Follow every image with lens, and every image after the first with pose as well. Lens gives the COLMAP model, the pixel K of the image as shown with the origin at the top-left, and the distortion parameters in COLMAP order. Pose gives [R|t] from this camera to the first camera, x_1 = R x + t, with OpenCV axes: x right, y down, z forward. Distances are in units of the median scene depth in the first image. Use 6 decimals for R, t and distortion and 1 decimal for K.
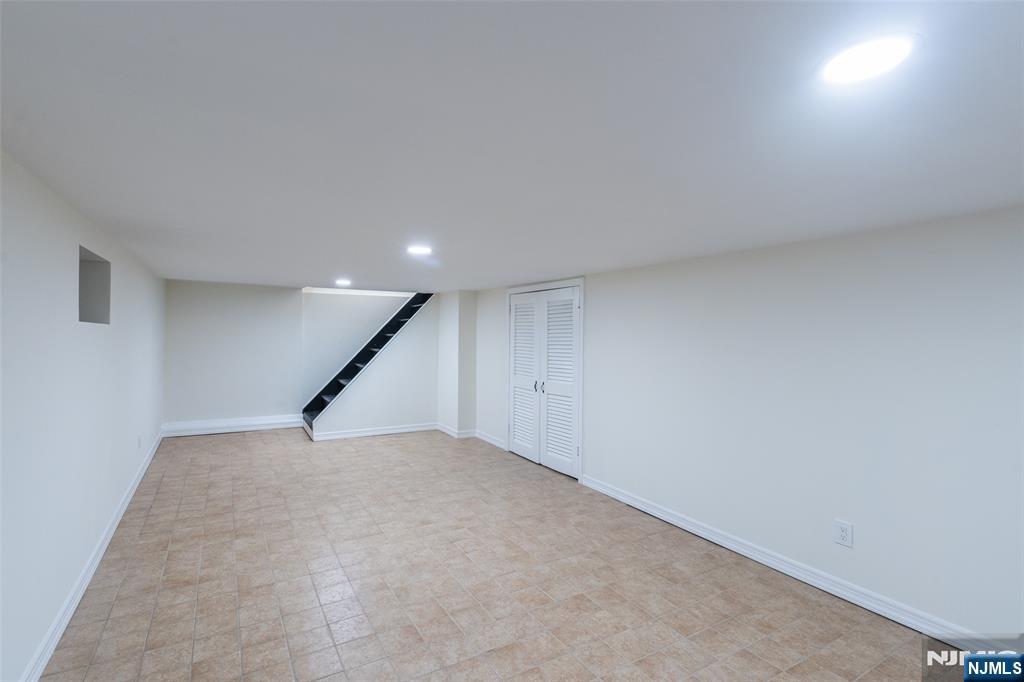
lens RADIAL K [[479.2, 0, 508.2], [0, 479.2, 333.2], [0, 0, 1]] dist [-0.001604, -0.000148]
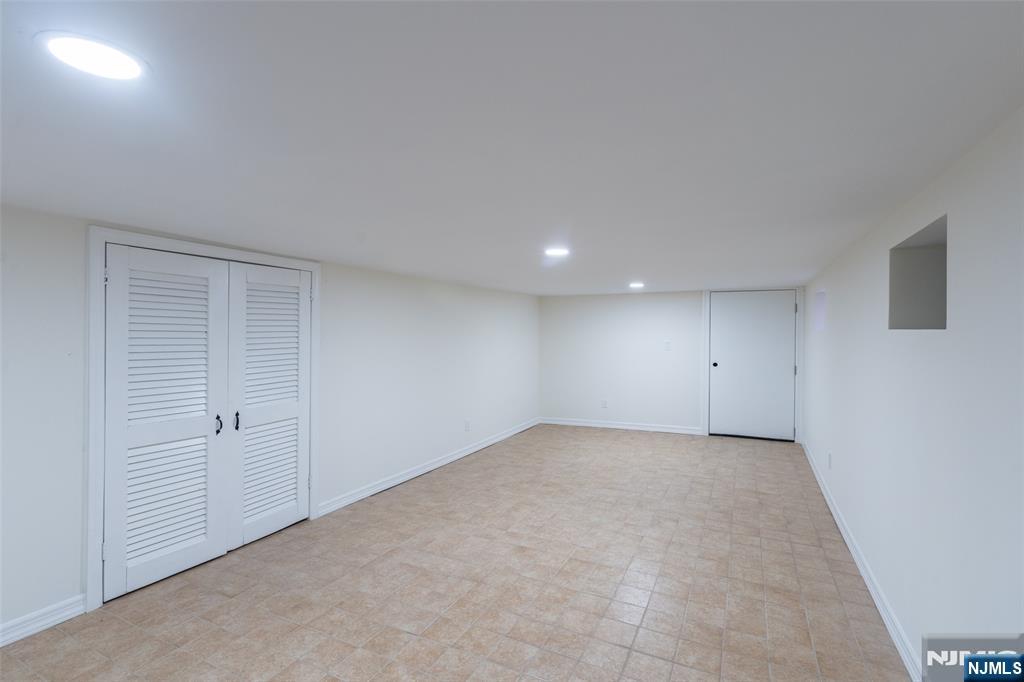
lens RADIAL K [[479.2, 0, 508.2], [0, 479.2, 333.2], [0, 0, 1]] dist [-0.001604, -0.000148]
pose [[-0.539079, -0.014722, 0.842127, -0.981246], [-0.011310, 0.999884, 0.010240, -0.013254], [-0.842179, -0.004004, -0.539183, 1.638459]]
